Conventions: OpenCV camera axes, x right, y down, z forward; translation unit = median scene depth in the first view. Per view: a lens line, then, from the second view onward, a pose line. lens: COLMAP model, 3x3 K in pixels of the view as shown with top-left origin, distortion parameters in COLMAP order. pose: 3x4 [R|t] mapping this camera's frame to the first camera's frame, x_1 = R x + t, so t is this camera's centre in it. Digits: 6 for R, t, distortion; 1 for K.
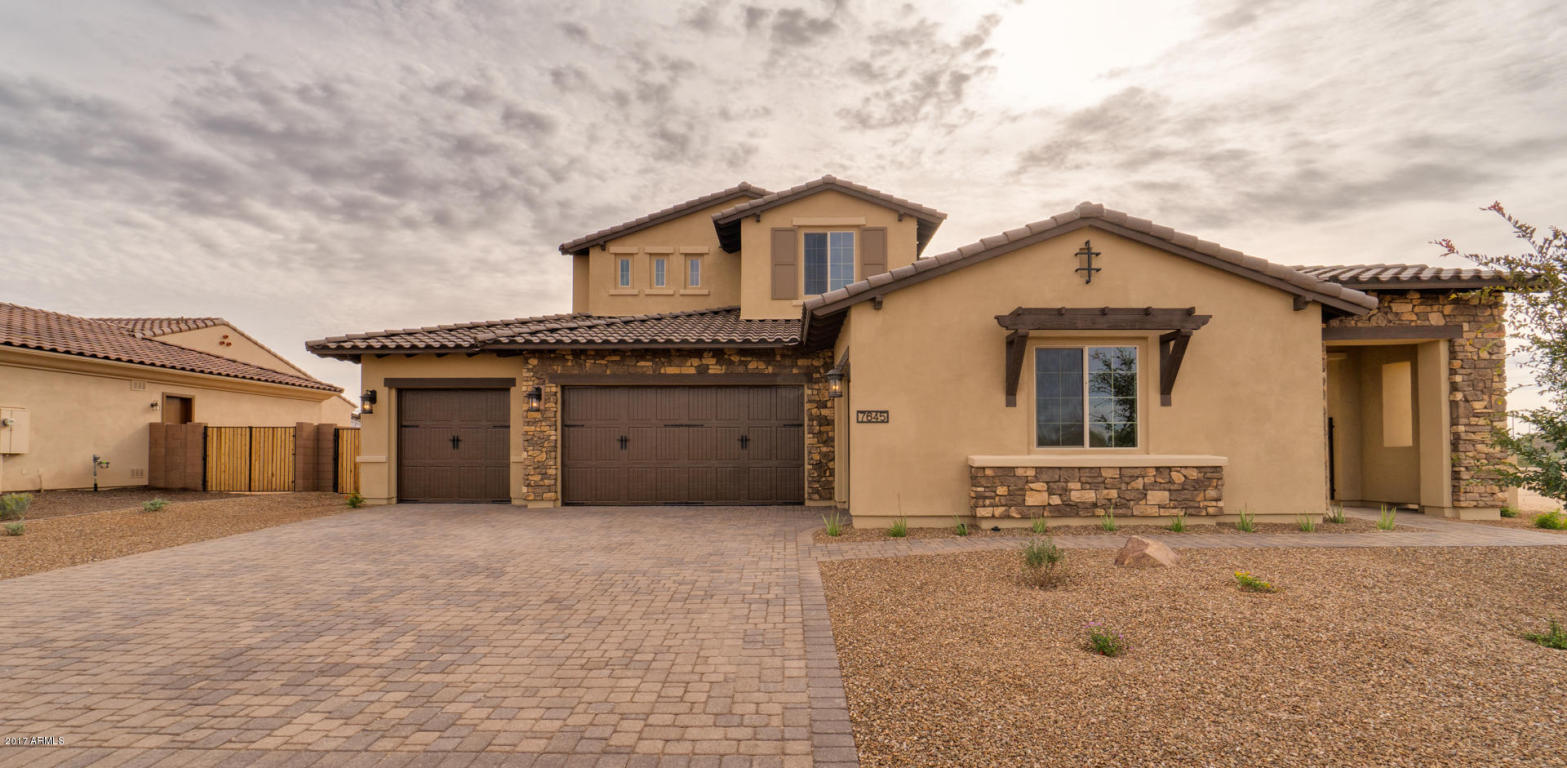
lens RADIAL K [[643.7, 0, 823.8], [0, 643.7, 441.3], [0, 0, 1]] dist [-0.002666, -0.000359]
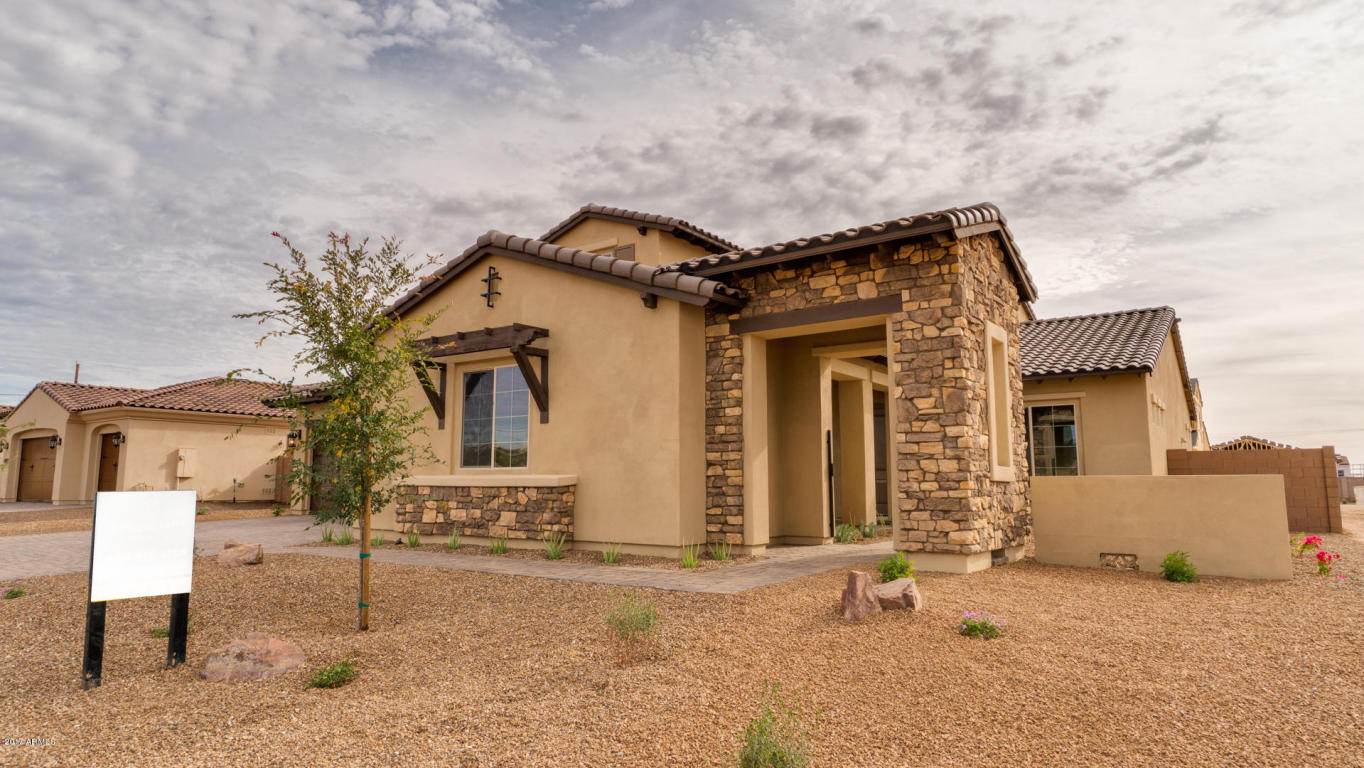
lens RADIAL K [[782.0, 0, 766.6], [0, 782.0, 382.4], [0, 0, 1]] dist [0.001019, 0.000929]
pose [[0.834493, -0.064998, -0.547172, 0.079168], [0.007688, 0.994295, -0.106387, 0.000605], [0.550965, 0.084573, 0.830232, 0.011570]]
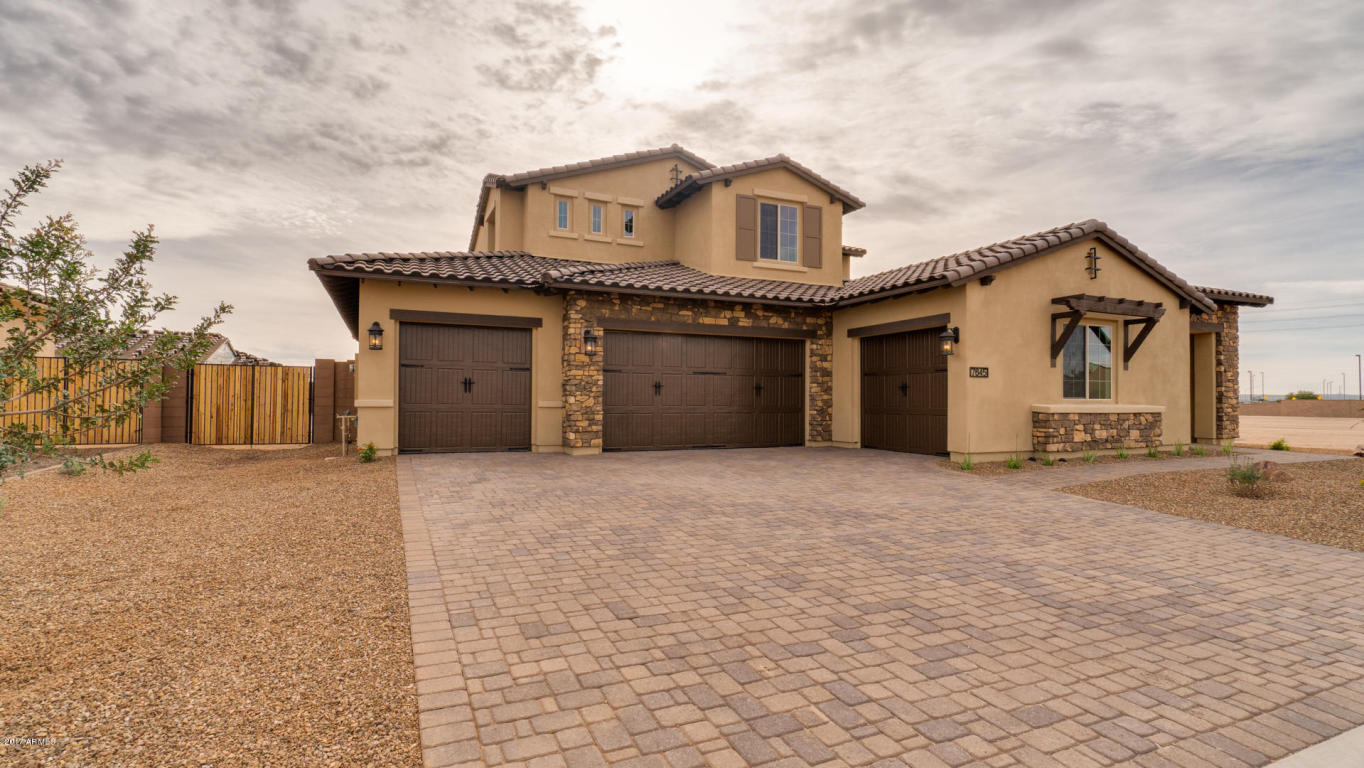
lens RADIAL K [[586.4, 0, 682.0], [0, 586.4, 384.0], [0, 0, 1]] dist [0.000860, 0.000523]
pose [[0.923767, 0.018679, 0.382498, -0.047490], [-0.016677, 0.999824, -0.008548, 0.000180], [-0.382591, 0.001517, 0.923917, 0.009736]]
